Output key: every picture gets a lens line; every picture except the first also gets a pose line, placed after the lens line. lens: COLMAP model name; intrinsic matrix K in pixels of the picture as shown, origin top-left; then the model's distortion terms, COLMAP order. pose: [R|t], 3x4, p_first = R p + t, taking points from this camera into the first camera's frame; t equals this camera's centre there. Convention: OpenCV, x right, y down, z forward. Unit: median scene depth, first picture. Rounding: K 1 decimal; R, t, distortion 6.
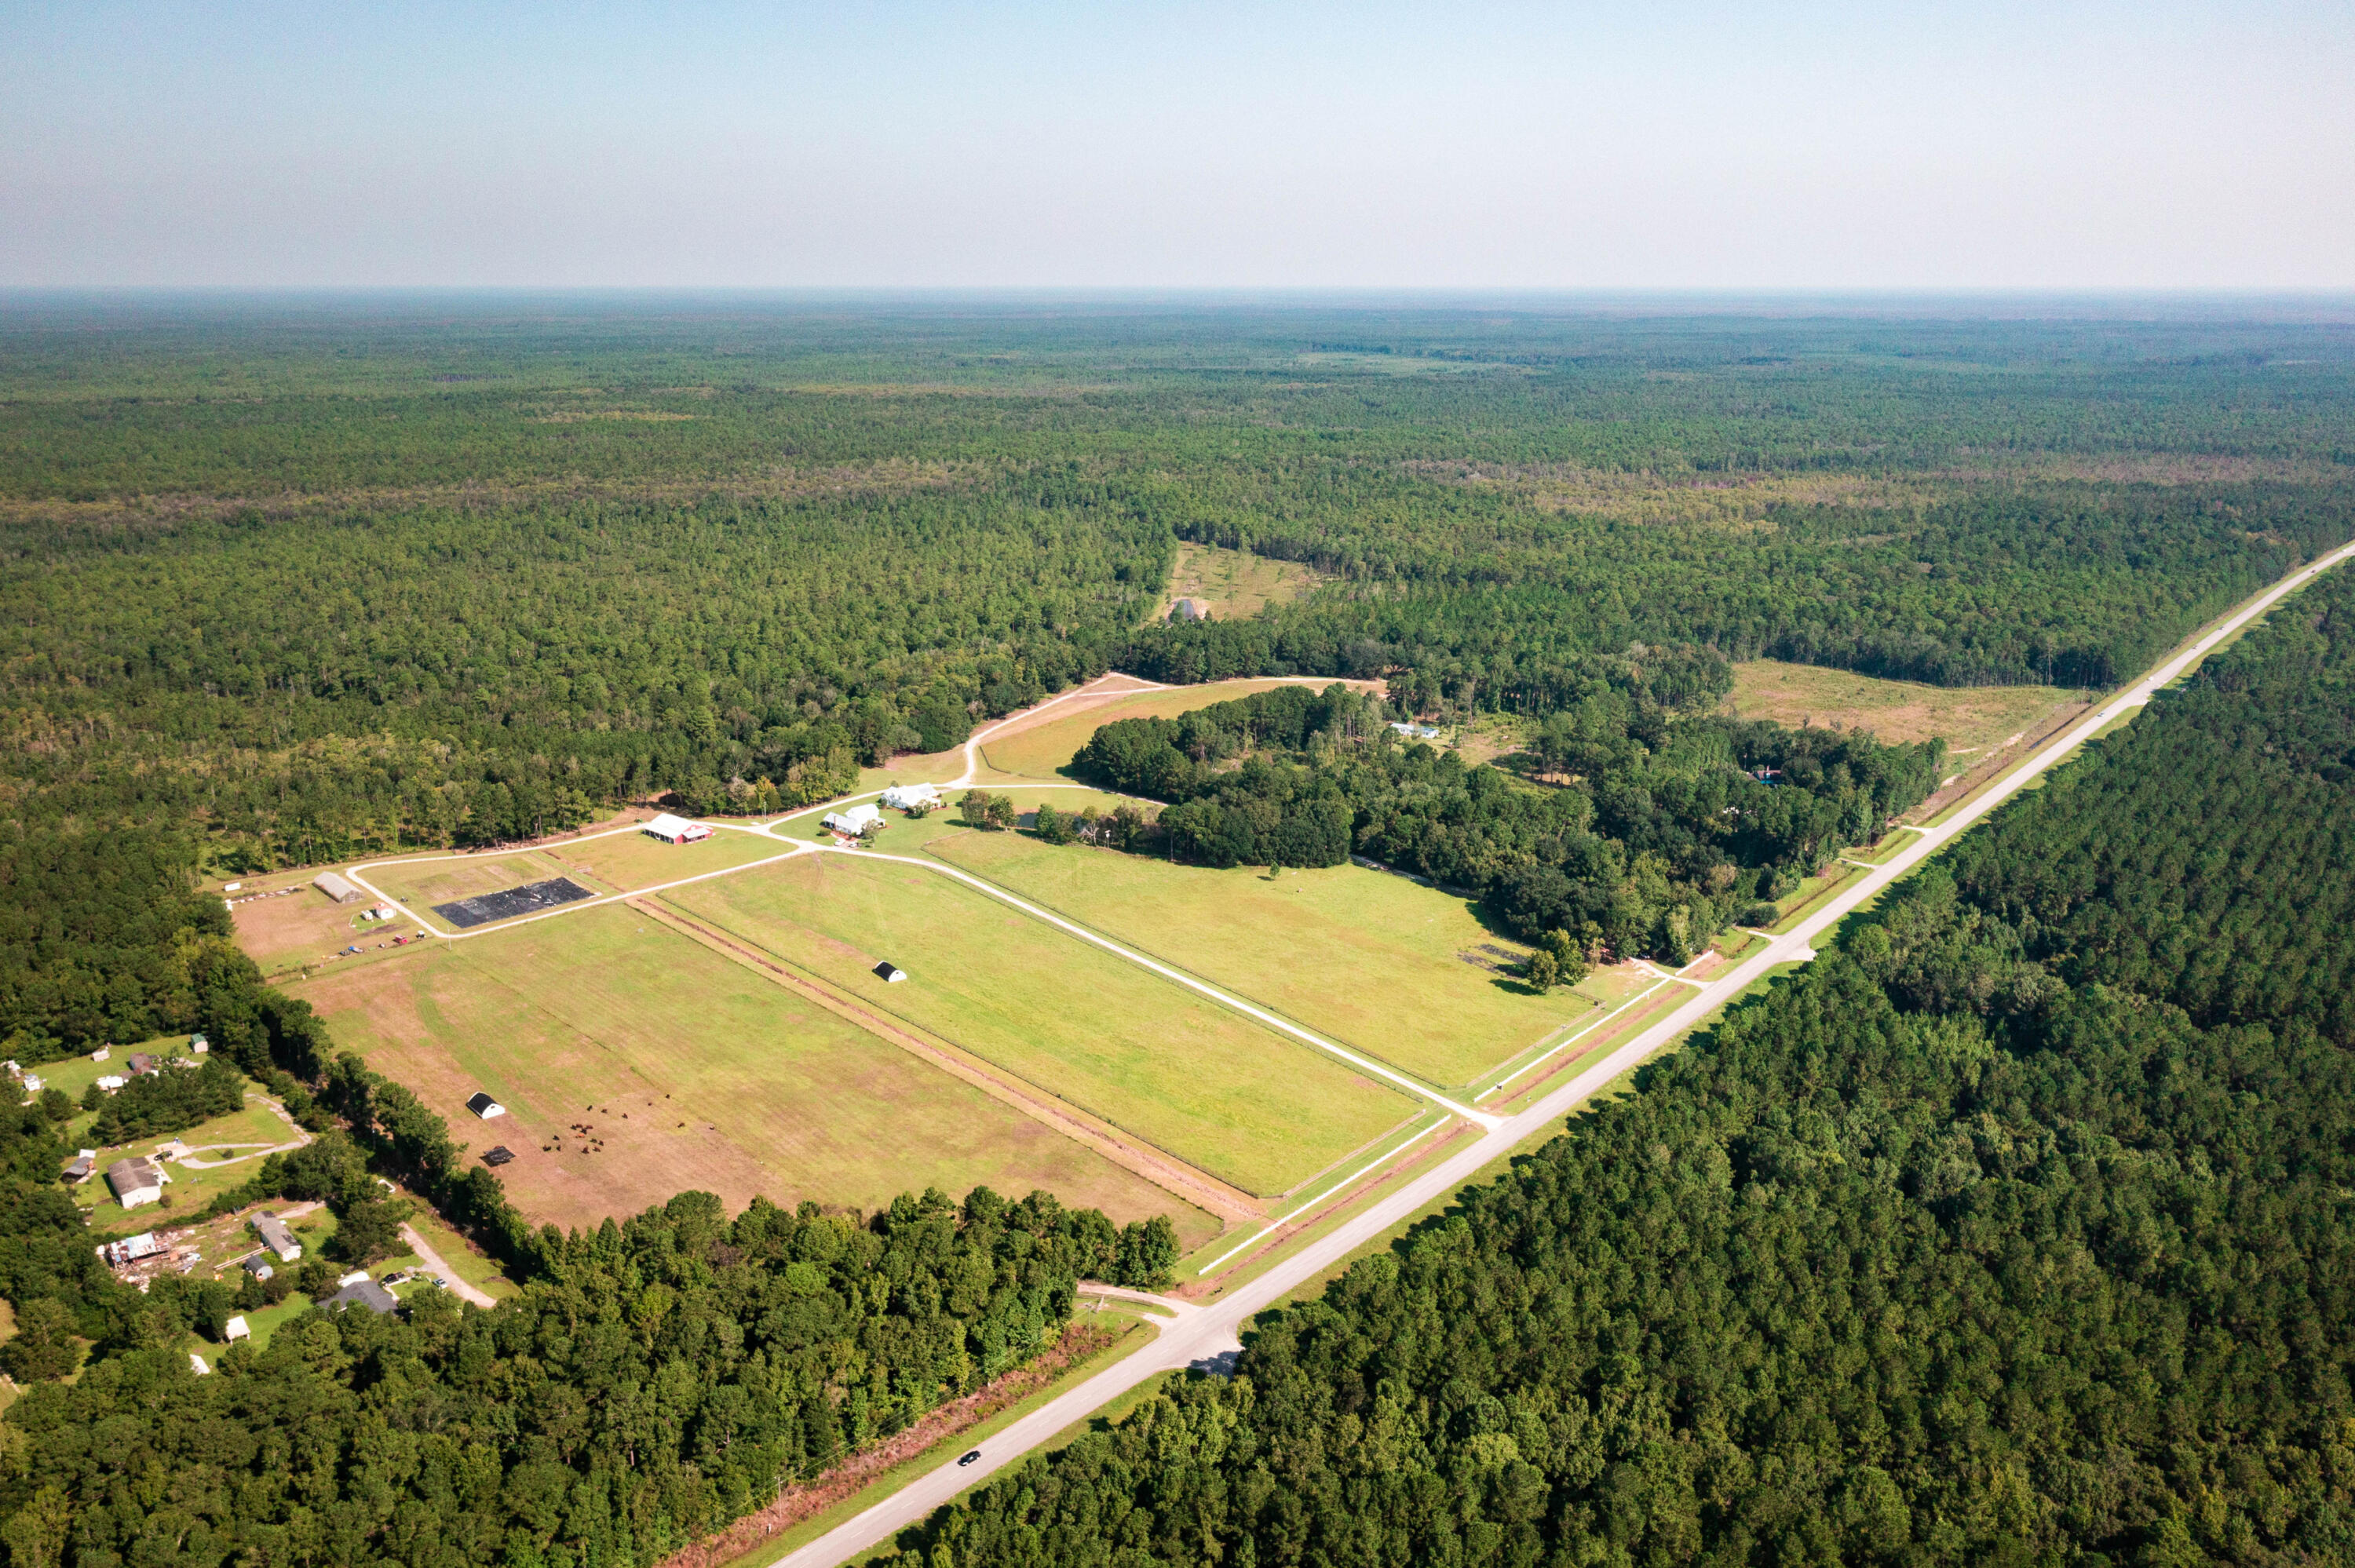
lens RADIAL K [[1850.4, 0, 1177.5], [0, 1850.4, 784.0], [0, 0, 1]] dist [-0.012318, 0.008348]
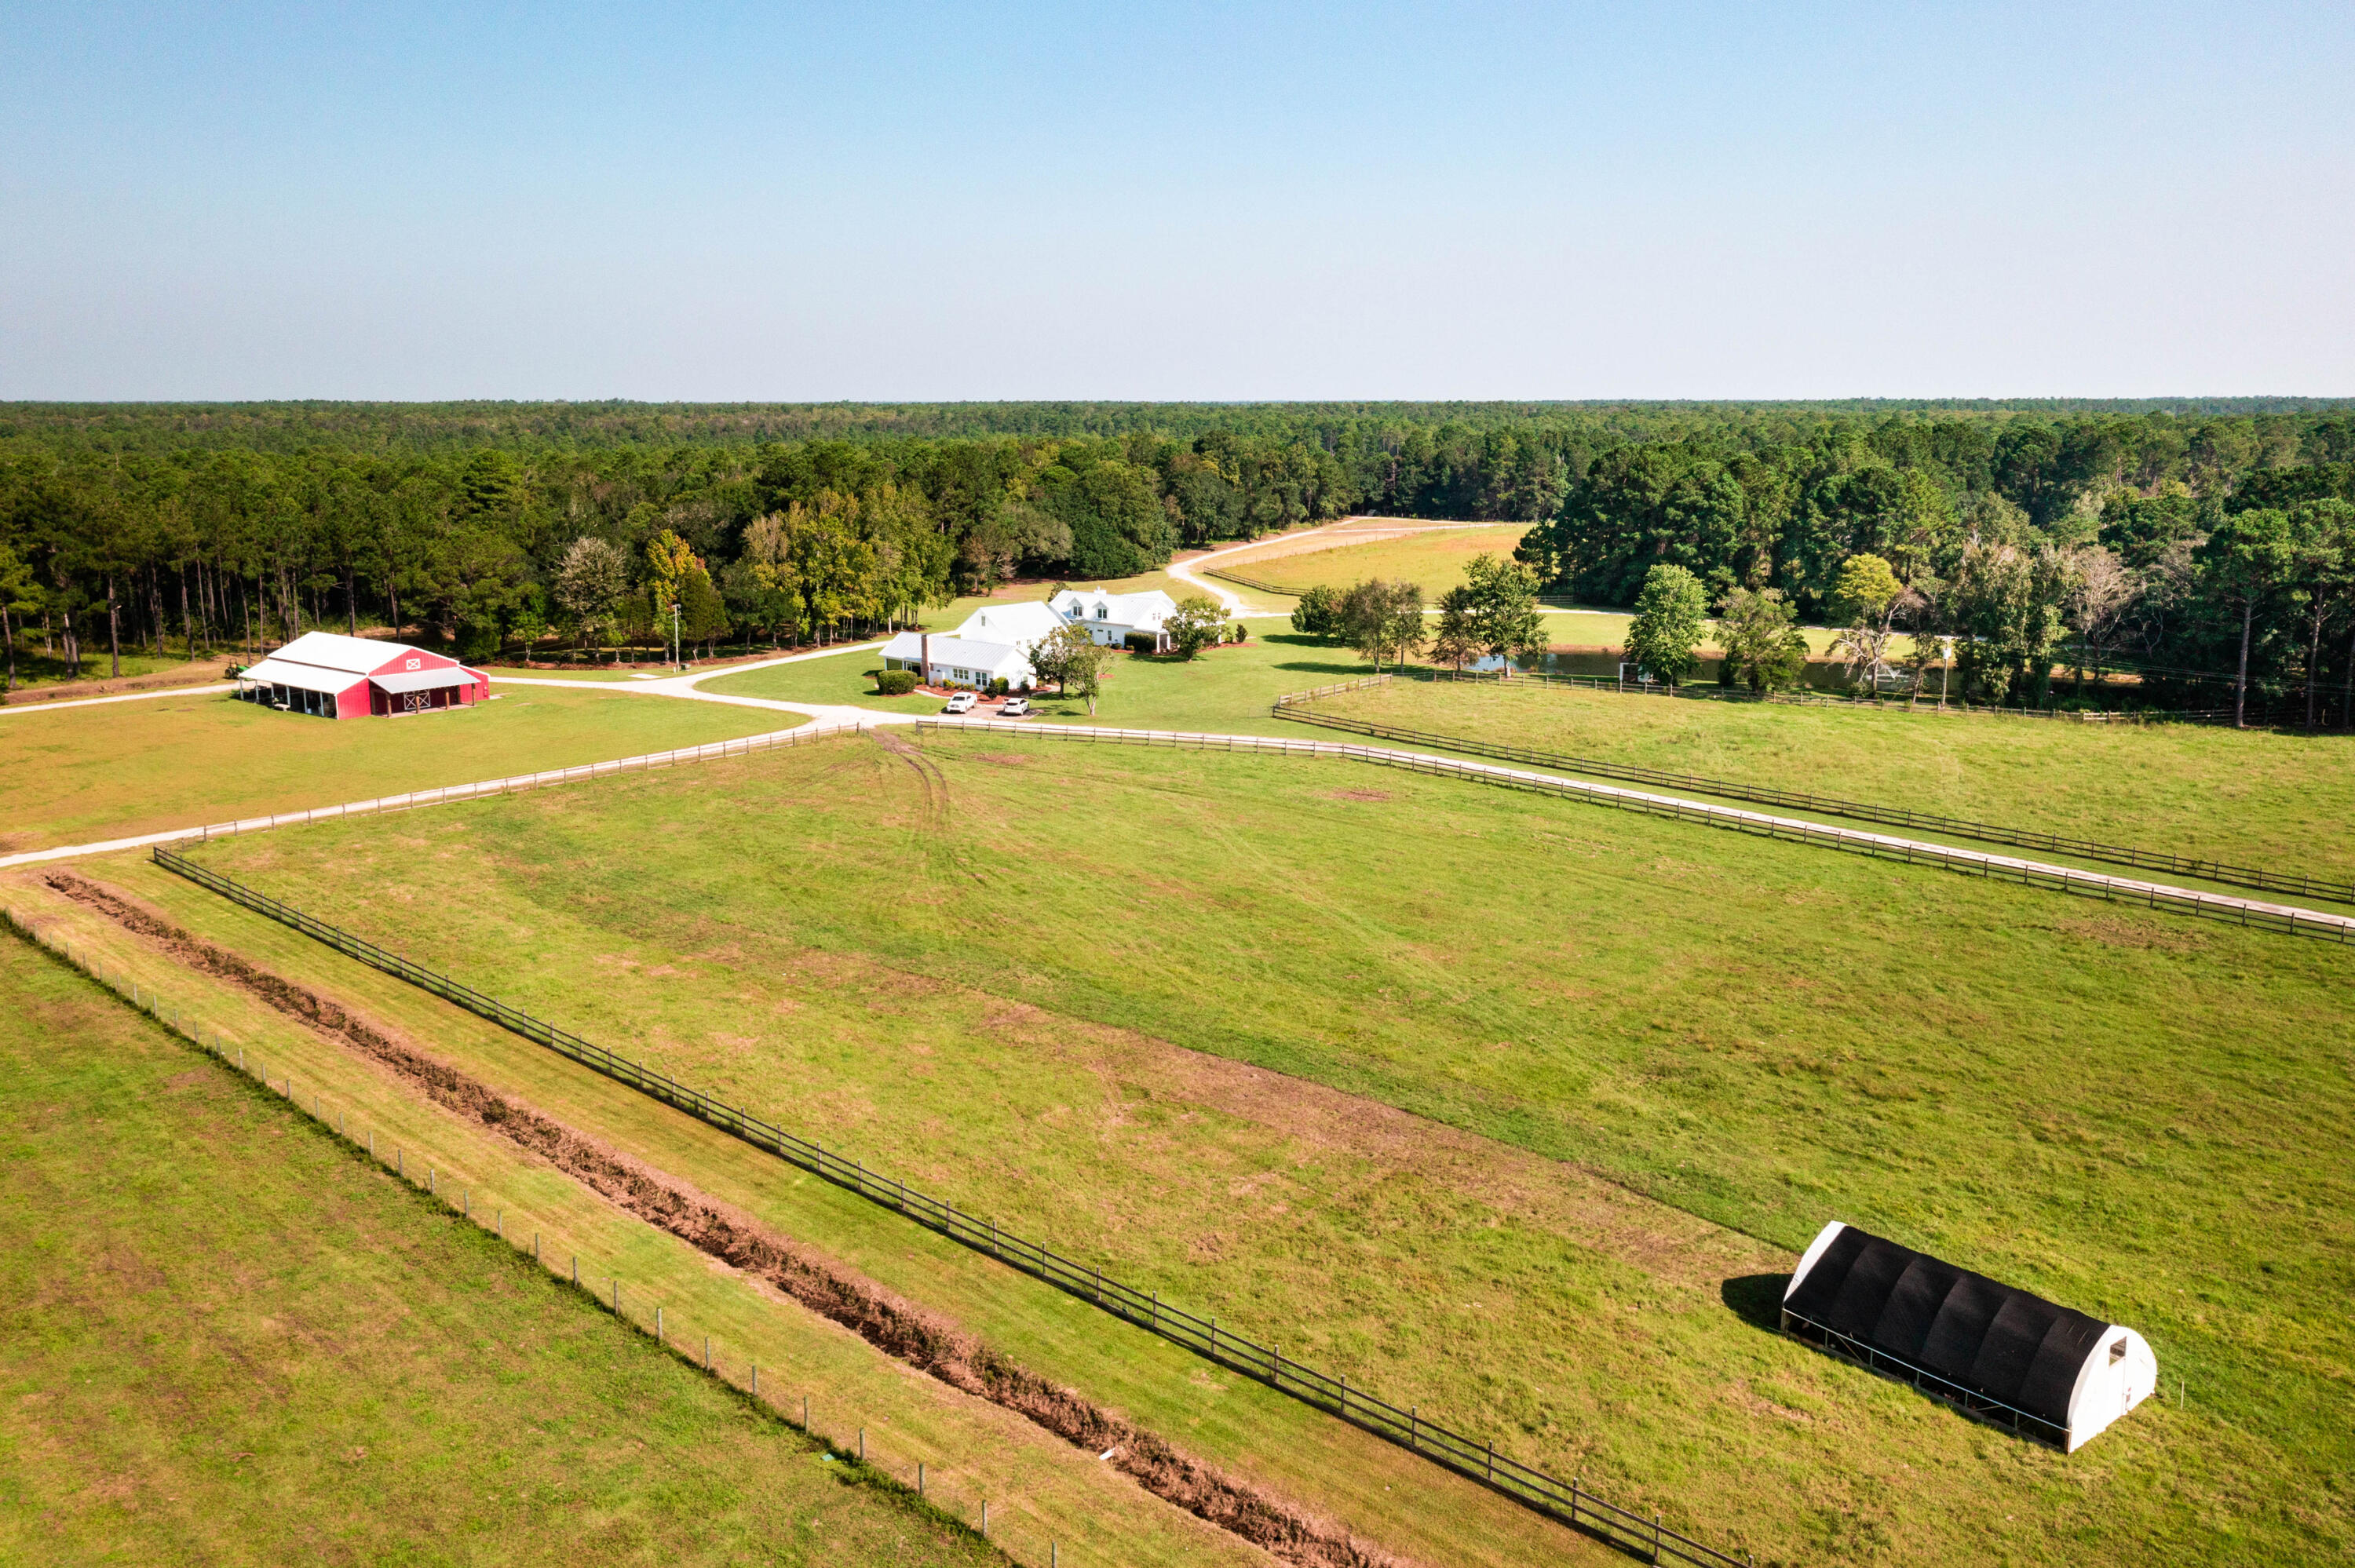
lens RADIAL K [[1850.4, 0, 1177.5], [0, 1850.4, 784.0], [0, 0, 1]] dist [-0.012318, 0.008348]
pose [[0.997539, -0.013492, 0.068801, -0.161642], [0.017878, 0.997819, -0.063536, 0.058497], [-0.067794, 0.064610, 0.995605, 0.692770]]
